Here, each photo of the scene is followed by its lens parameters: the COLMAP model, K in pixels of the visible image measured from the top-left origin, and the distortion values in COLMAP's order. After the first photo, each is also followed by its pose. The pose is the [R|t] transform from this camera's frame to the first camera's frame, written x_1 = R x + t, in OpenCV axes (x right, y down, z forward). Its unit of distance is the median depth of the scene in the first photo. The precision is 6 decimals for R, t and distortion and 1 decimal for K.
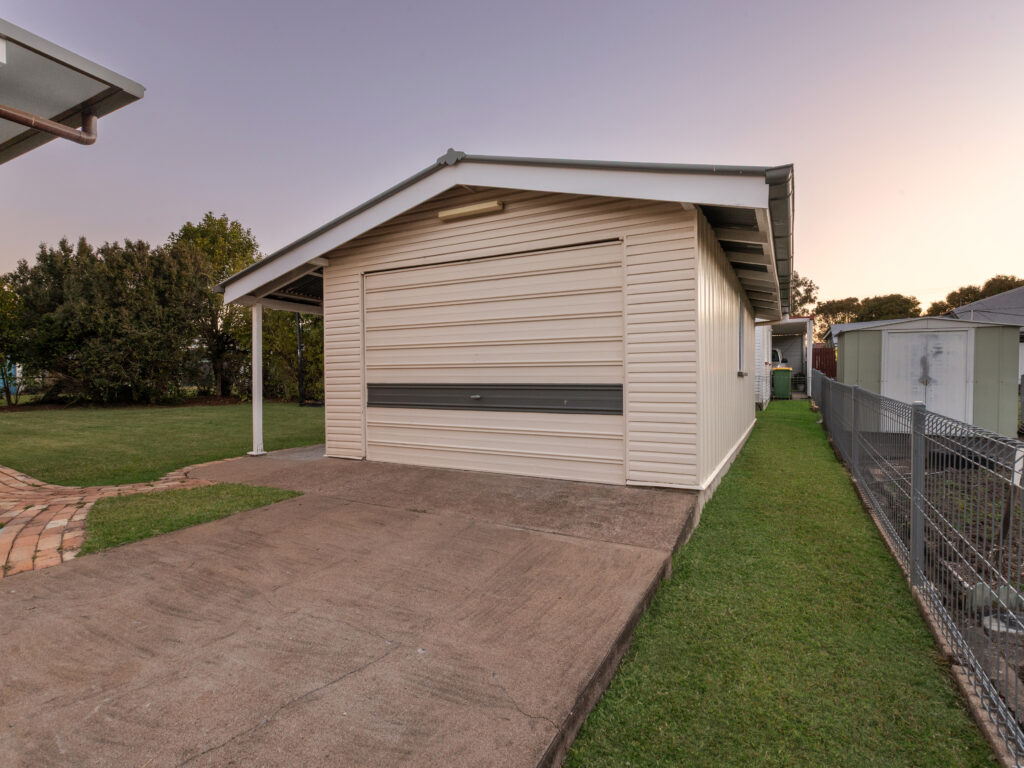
lens RADIAL K [[518.9, 0, 517.9], [0, 518.9, 388.6], [0, 0, 1]] dist [0.003662, -0.002041]
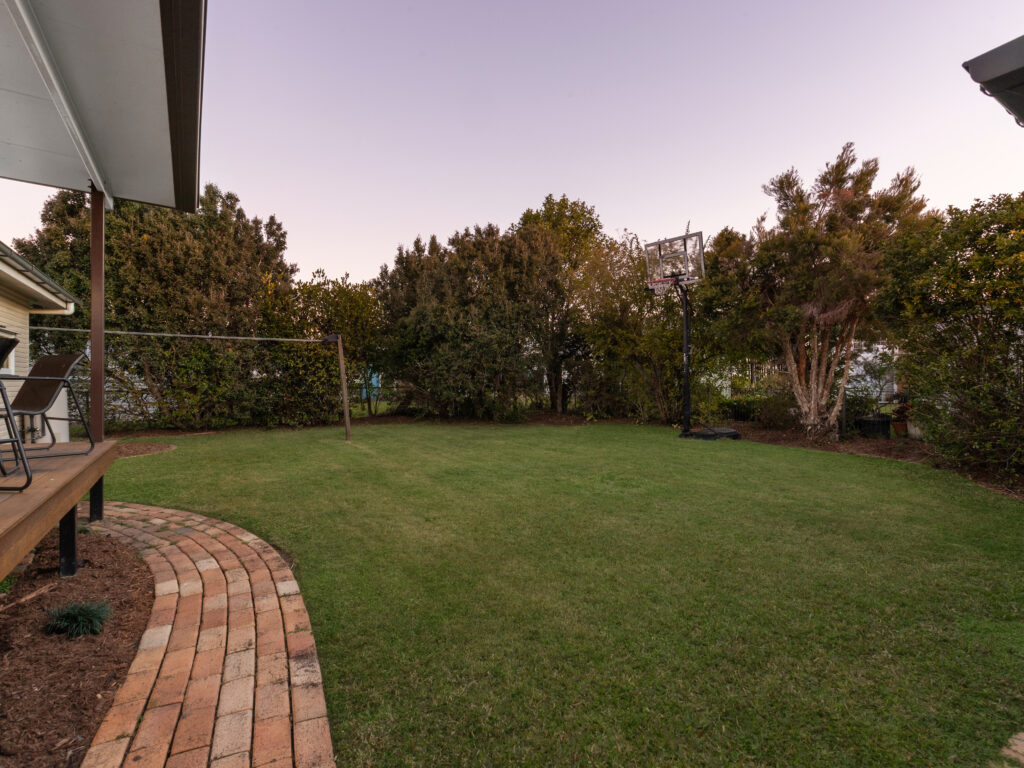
lens RADIAL K [[493.5, 0, 508.8], [0, 493.5, 380.8], [0, 0, 1]] dist [0.001802, 0.000474]
pose [[0.868063, 0.010478, -0.496343, -0.311356], [-0.021184, 0.999648, -0.015946, -0.024432], [0.496001, 0.024357, 0.867980, 0.342777]]
